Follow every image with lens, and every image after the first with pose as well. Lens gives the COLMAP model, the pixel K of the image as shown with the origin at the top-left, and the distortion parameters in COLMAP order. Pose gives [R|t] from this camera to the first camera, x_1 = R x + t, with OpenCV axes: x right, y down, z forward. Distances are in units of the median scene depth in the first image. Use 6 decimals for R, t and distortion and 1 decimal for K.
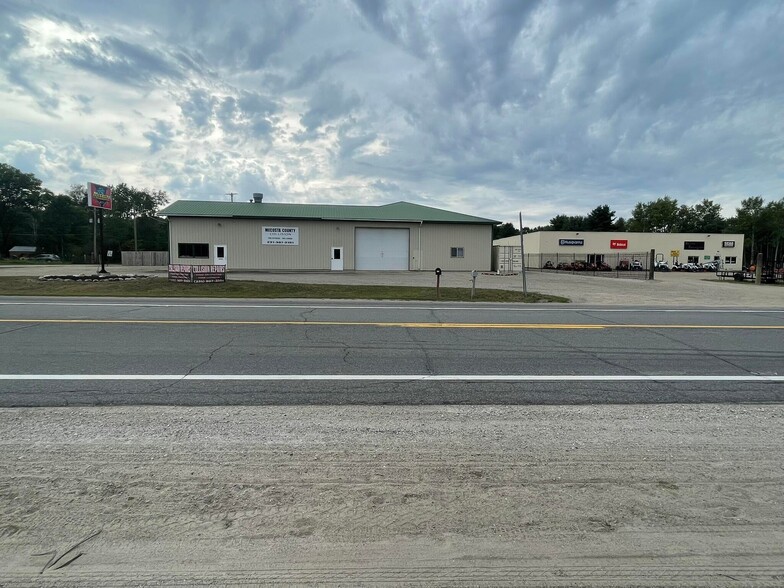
lens RADIAL K [[445.9, 0, 405.9], [0, 445.9, 291.6], [0, 0, 1]] dist [-0.003781, -0.000899]
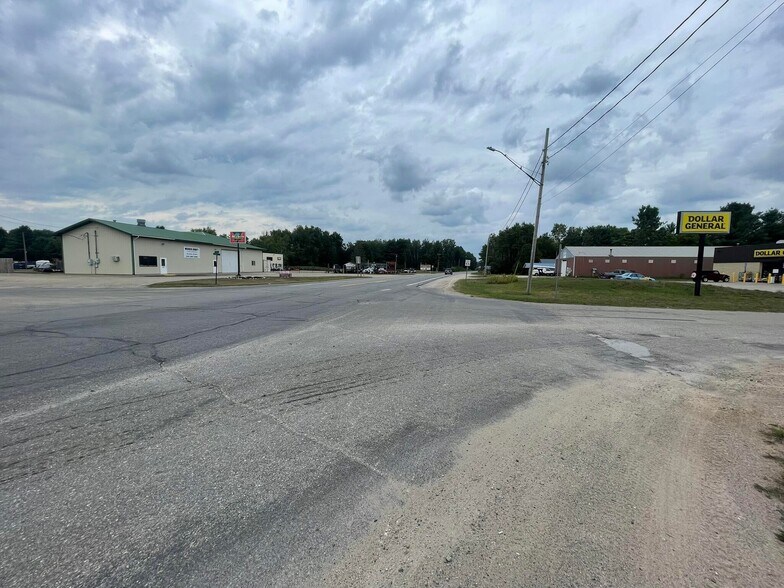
lens RADIAL K [[320.1, 0, 396.4], [0, 320.1, 295.0], [0, 0, 1]] dist [0.000099, -0.000016]
pose [[0.265410, -0.089916, 0.959934, -1.197342], [0.060713, 0.995224, 0.076435, -0.013868], [-0.962222, 0.037994, 0.269602, -0.037988]]
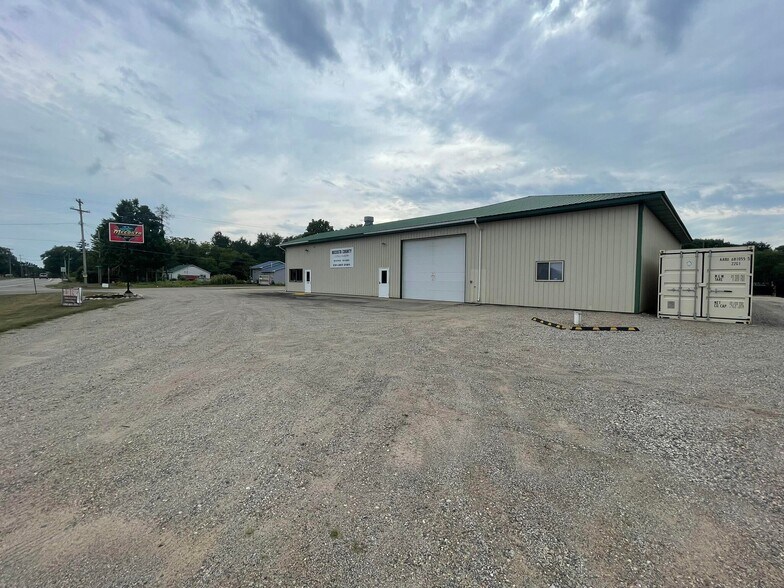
lens RADIAL K [[330.9, 0, 392.0], [0, 330.9, 294.0], [0, 0, 1]] dist [-0.004077, -0.000459]
pose [[0.596902, 0.029849, -0.801759, 0.320526], [-0.061993, 0.998036, -0.008998, -0.049879], [0.799915, 0.055075, 0.597580, 0.662234]]
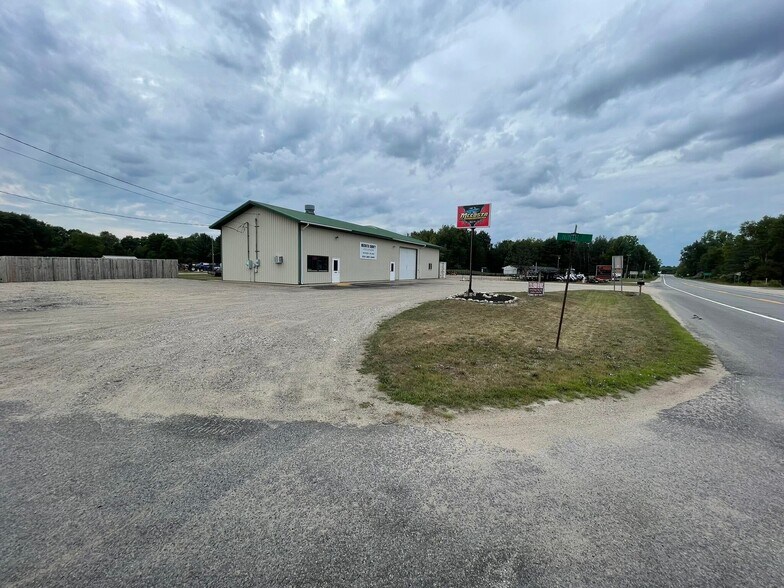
lens RADIAL K [[330.9, 0, 392.0], [0, 330.9, 294.0], [0, 0, 1]] dist [-0.004077, -0.000459]
pose [[0.614517, -0.058460, 0.786735, -0.879895], [0.042456, 0.998256, 0.041015, -0.048159], [-0.787761, 0.008197, 0.615927, 0.432373]]
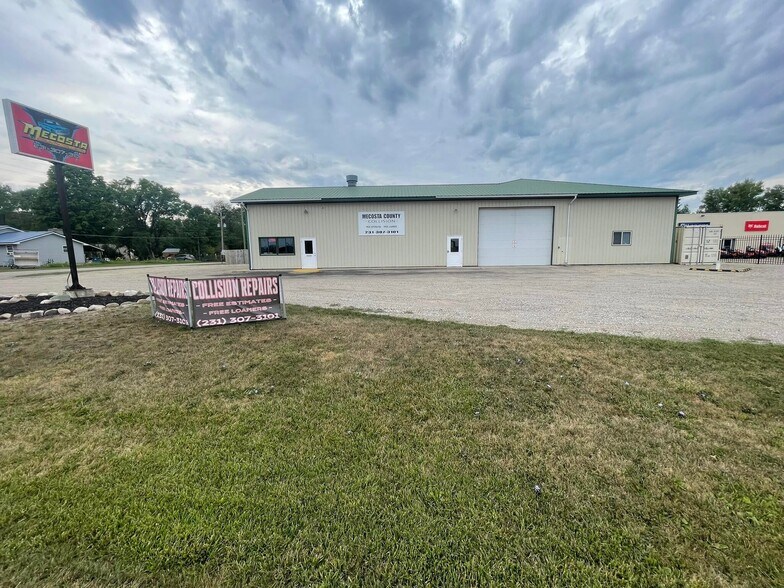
lens RADIAL K [[320.1, 0, 396.4], [0, 320.1, 295.0], [0, 0, 1]] dist [0.000099, -0.000016]
pose [[0.983666, -0.002395, -0.179988, -0.153250], [0.013486, 0.998082, 0.060426, -0.034474], [0.179498, -0.061866, 0.981811, 0.444096]]
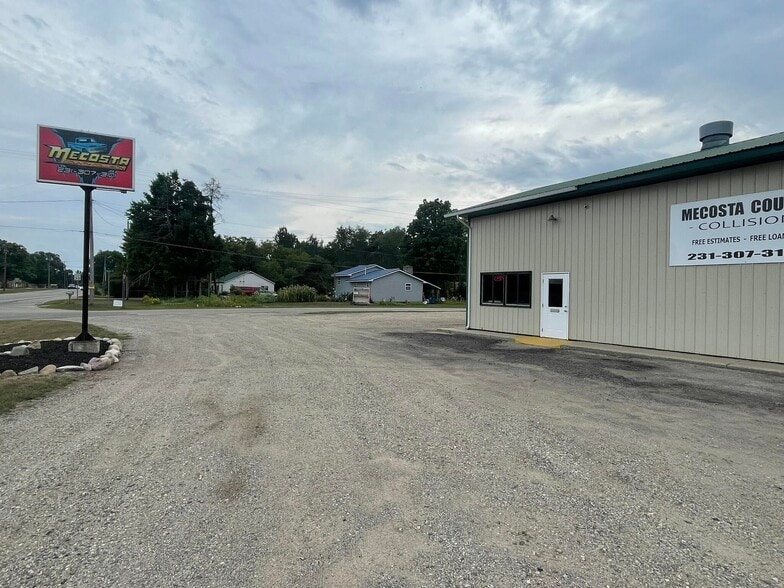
lens RADIAL K [[449.0, 0, 392.0], [0, 449.0, 294.0], [0, 0, 1]] dist [0.003650, -0.001146]
pose [[0.396065, 0.000236, -0.918222, -0.119238], [-0.081074, 0.996103, -0.034714, -0.060674], [0.914636, 0.088193, 0.394541, 0.695341]]
